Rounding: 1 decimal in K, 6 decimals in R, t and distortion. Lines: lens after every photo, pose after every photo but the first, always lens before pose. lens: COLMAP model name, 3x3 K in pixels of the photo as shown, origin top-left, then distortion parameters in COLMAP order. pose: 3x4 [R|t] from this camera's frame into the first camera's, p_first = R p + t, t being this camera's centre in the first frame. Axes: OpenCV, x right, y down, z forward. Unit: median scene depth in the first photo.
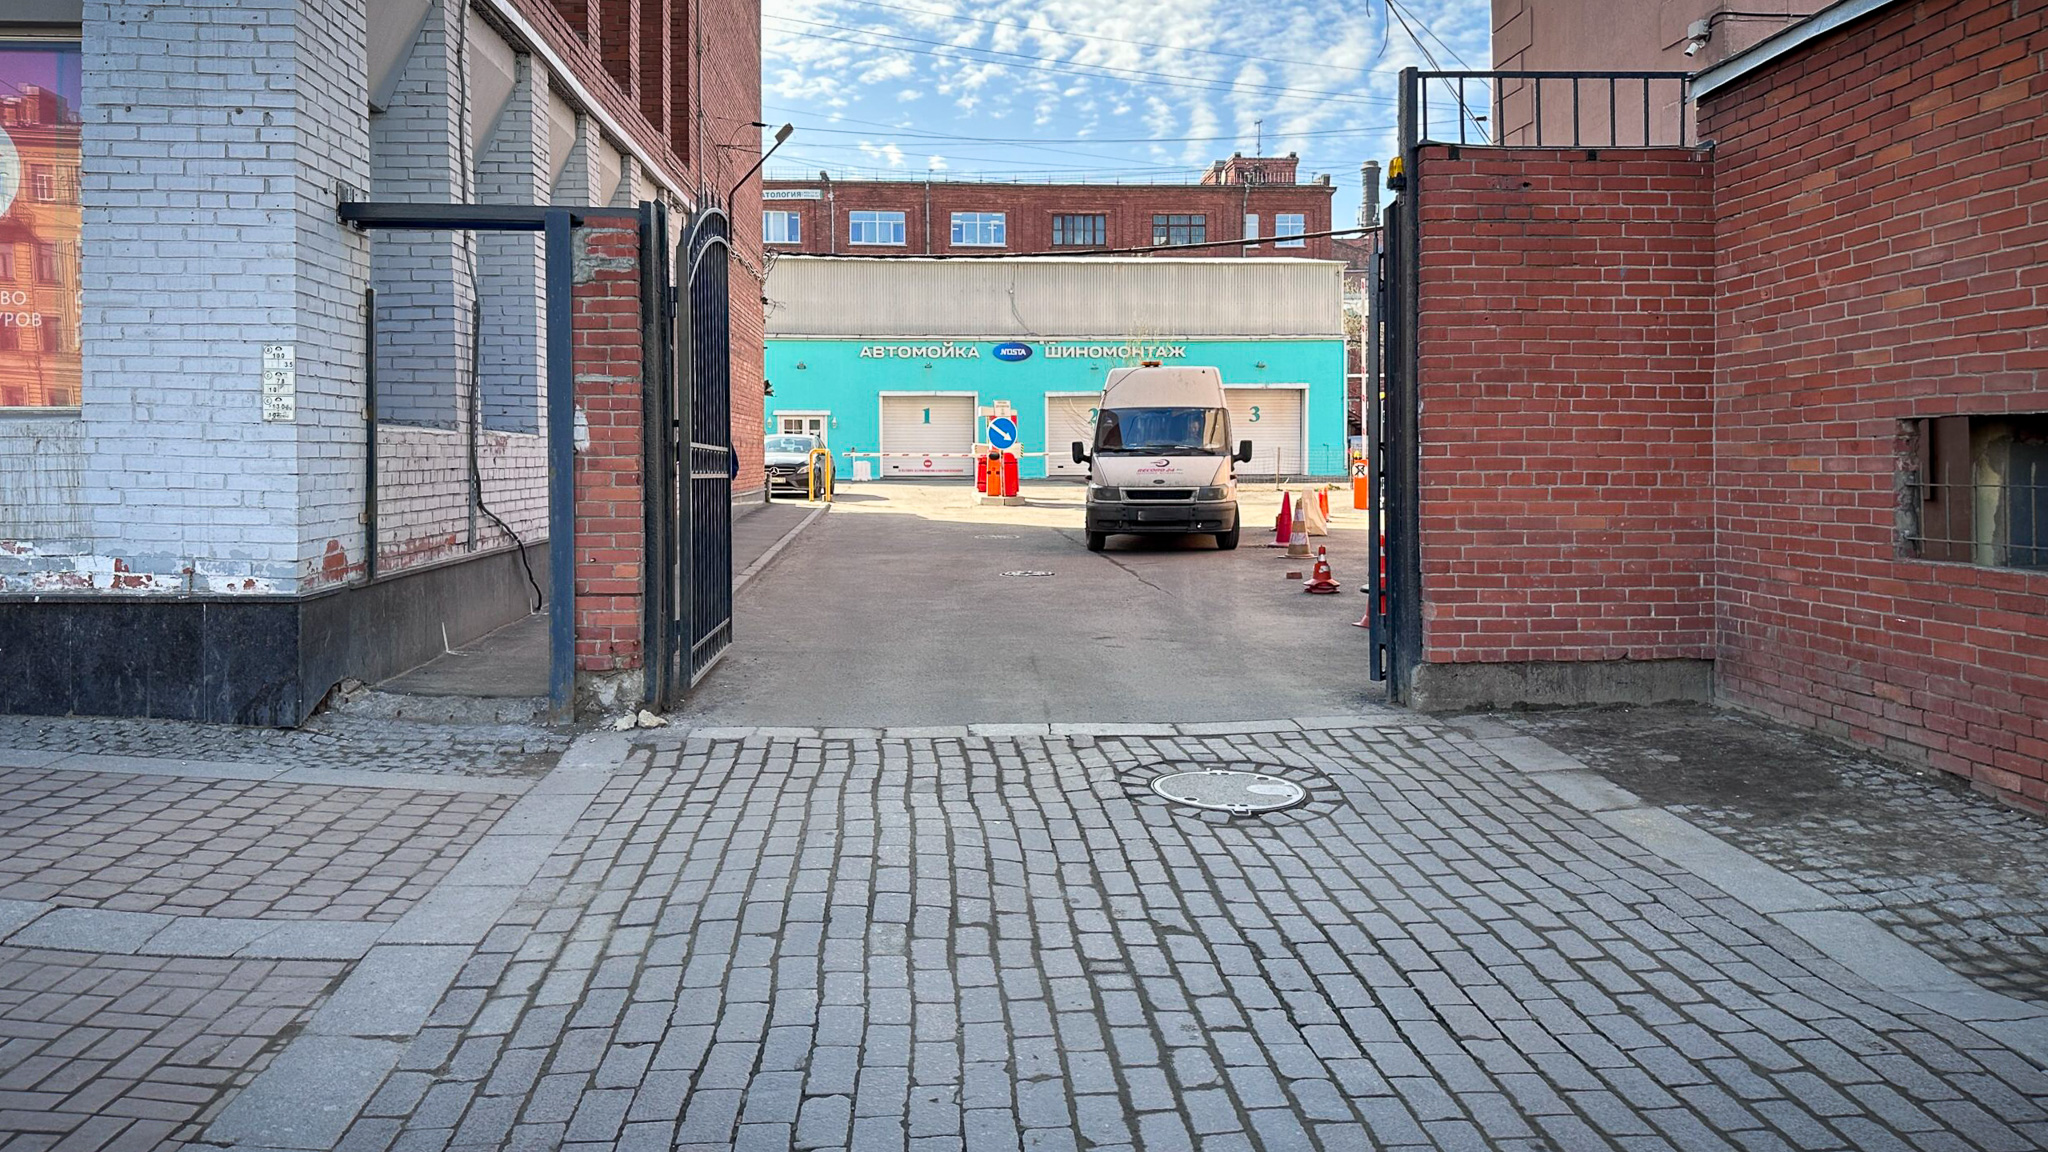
lens RADIAL K [[1476.1, 0, 1048.4], [0, 1476.1, 450.4], [0, 0, 1]] dist [0.009235, 0.001524]
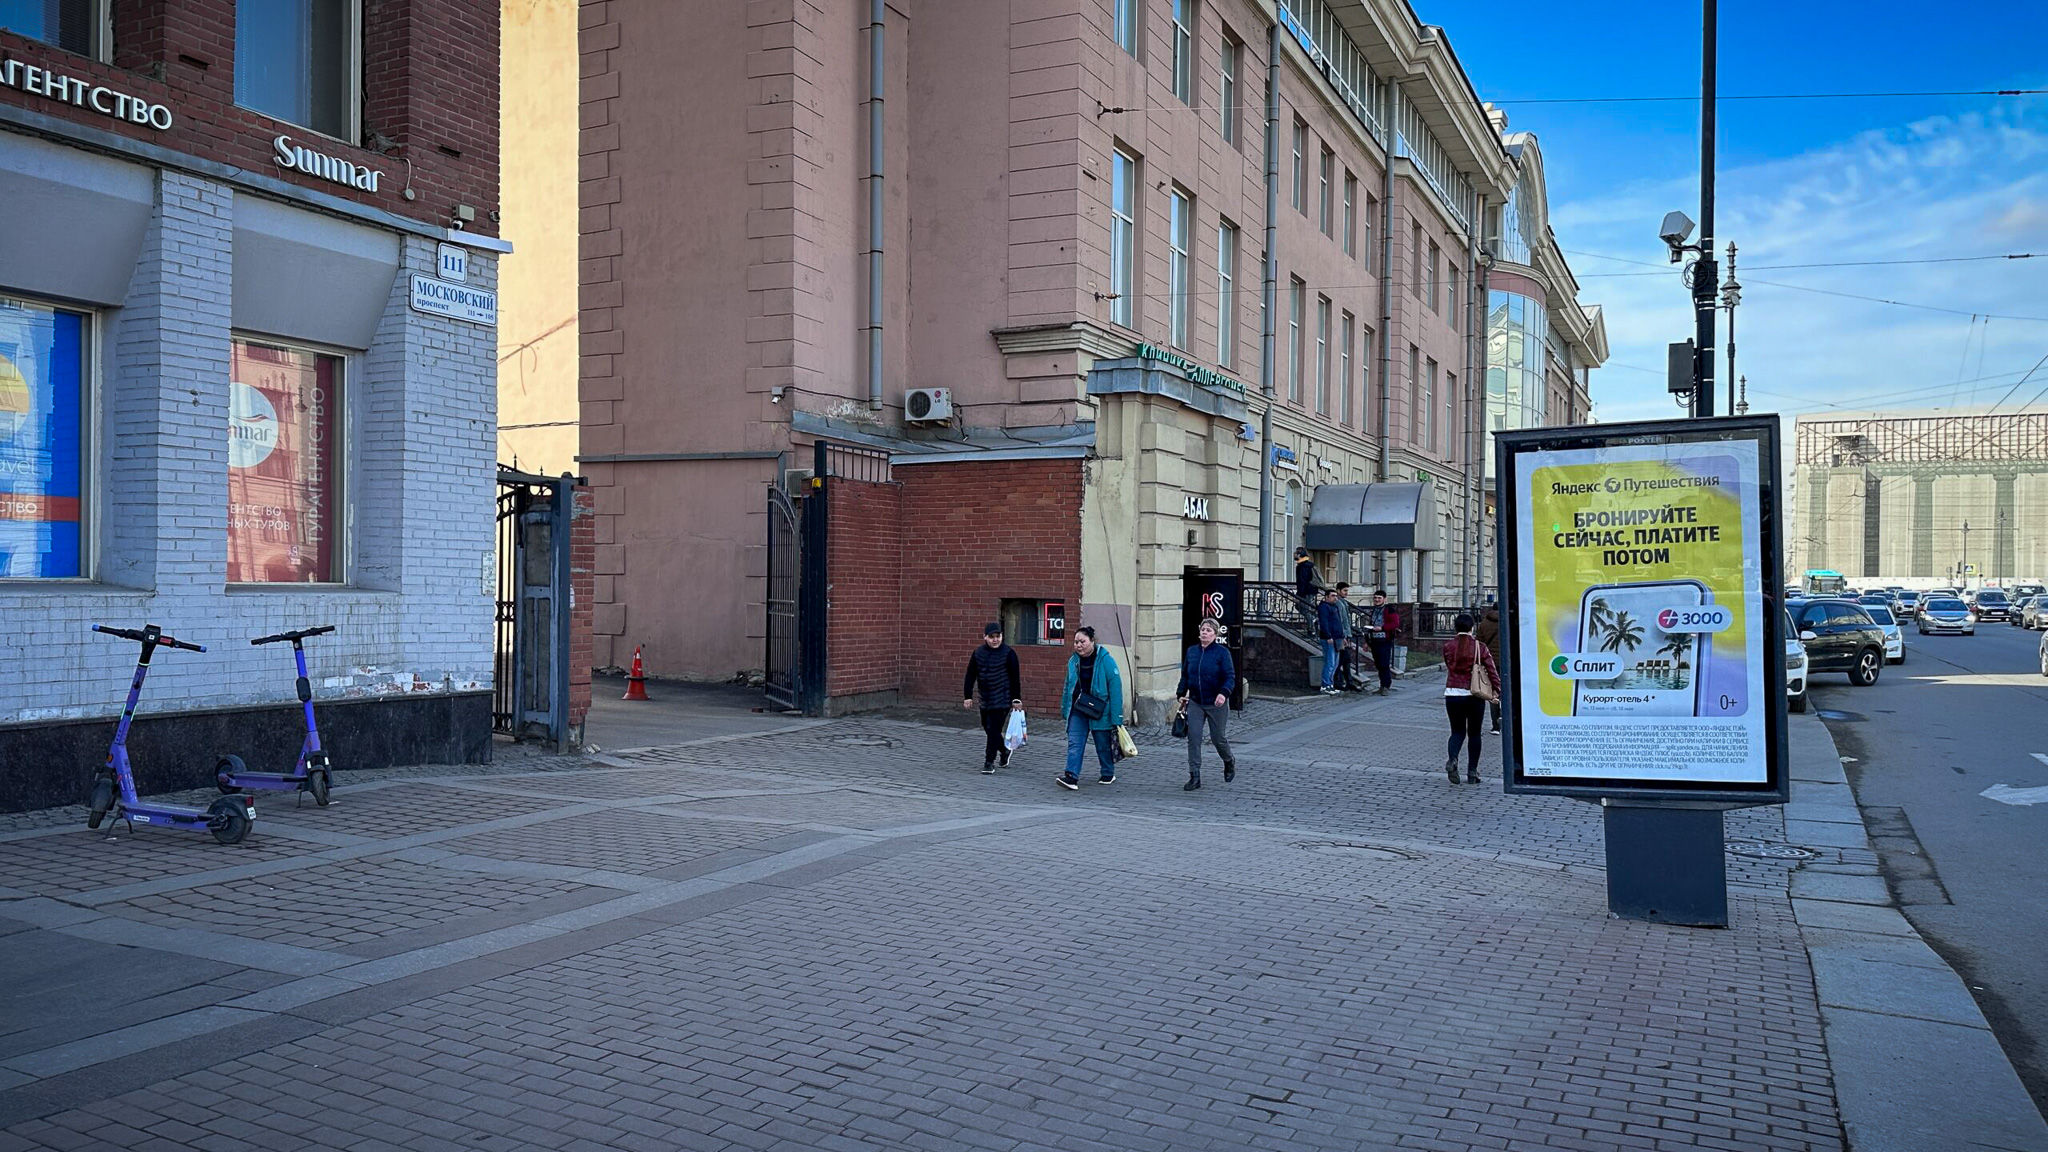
lens RADIAL K [[1410.1, 0, 1017.9], [0, 1410.1, 568.1], [0, 0, 1]] dist [0.130428, -0.178631]
pose [[0.522018, 0.020198, 0.852695, -1.689113], [-0.021174, 0.999718, -0.010718, -0.047418], [-0.852671, -0.012460, 0.522299, -0.475663]]
